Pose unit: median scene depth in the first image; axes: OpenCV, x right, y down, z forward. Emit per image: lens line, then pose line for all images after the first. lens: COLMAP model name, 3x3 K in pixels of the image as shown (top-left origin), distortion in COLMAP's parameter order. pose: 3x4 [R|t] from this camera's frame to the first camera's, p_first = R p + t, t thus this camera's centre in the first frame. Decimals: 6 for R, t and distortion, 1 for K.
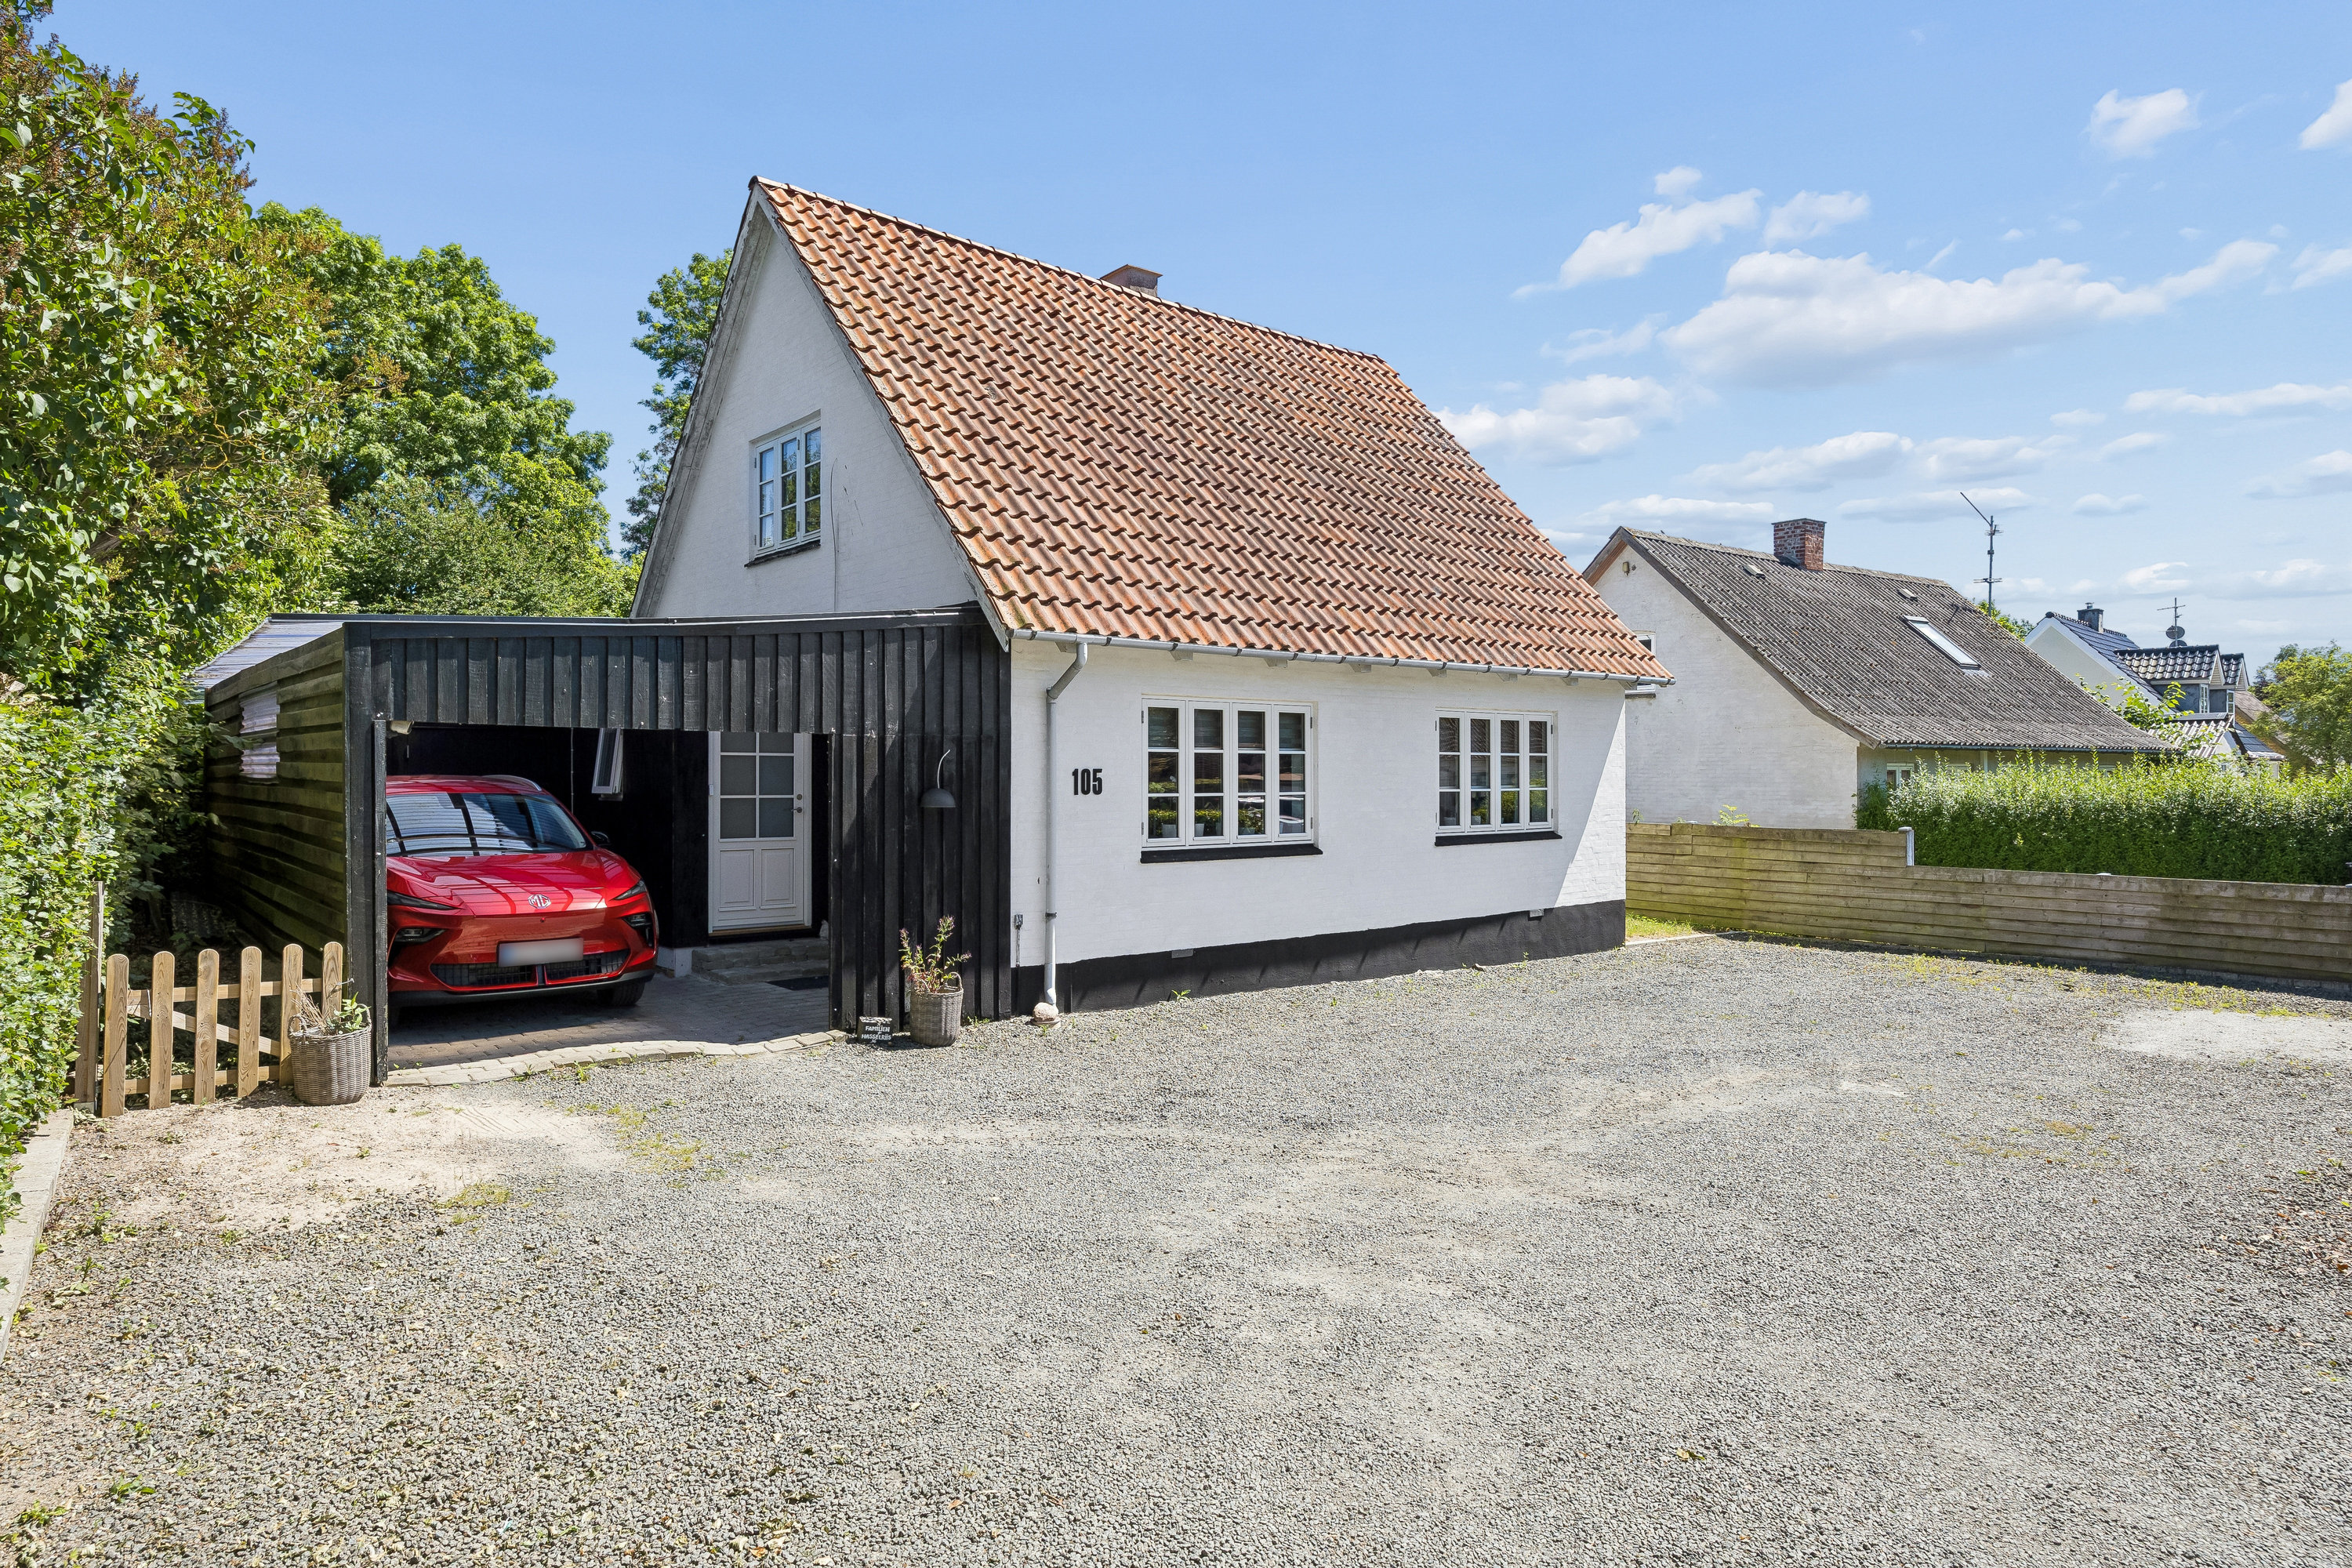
lens RADIAL K [[1416.7, 0, 1182.0], [0, 1416.7, 779.7], [0, 0, 1]] dist [-0.002751, -0.001125]
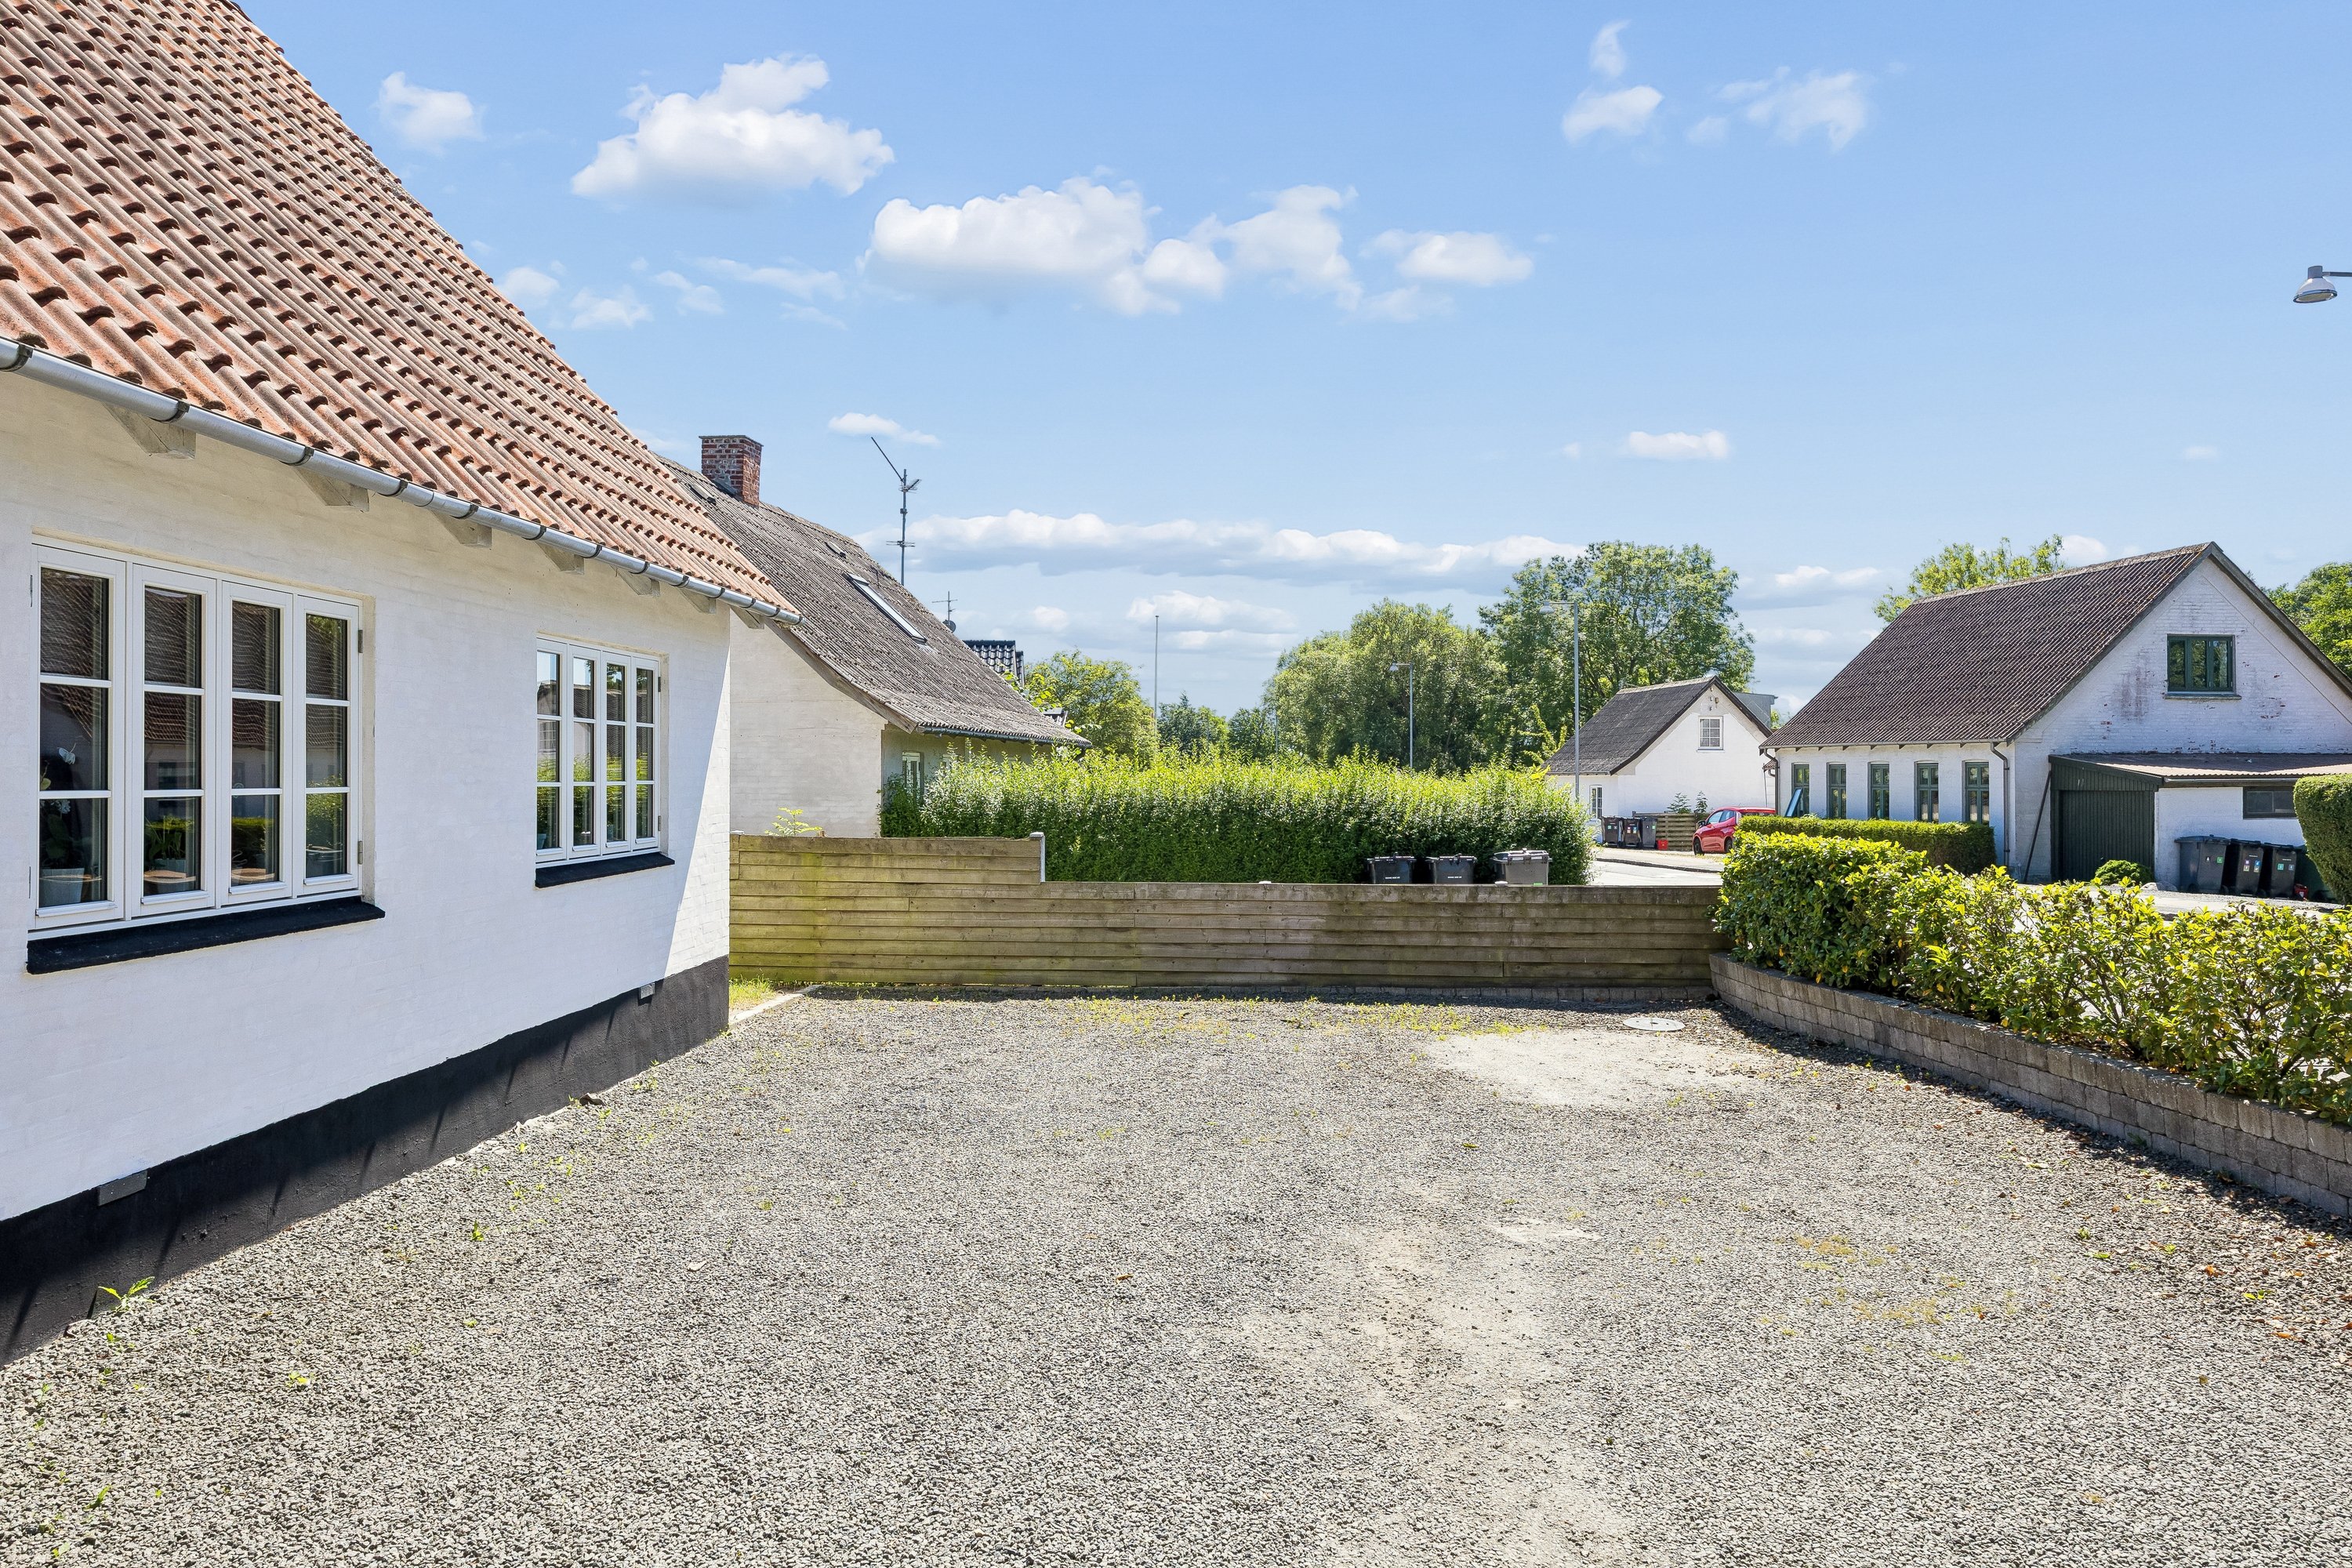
lens RADIAL K [[1650.1, 0, 1162.7], [0, 1650.1, 766.0], [0, 0, 1]] dist [-0.022217, -0.001062]
pose [[0.670226, 0.006152, 0.742131, -0.114335], [-0.000110, 0.999966, -0.008190, 0.004866], [-0.742157, 0.005407, 0.670204, 0.359032]]
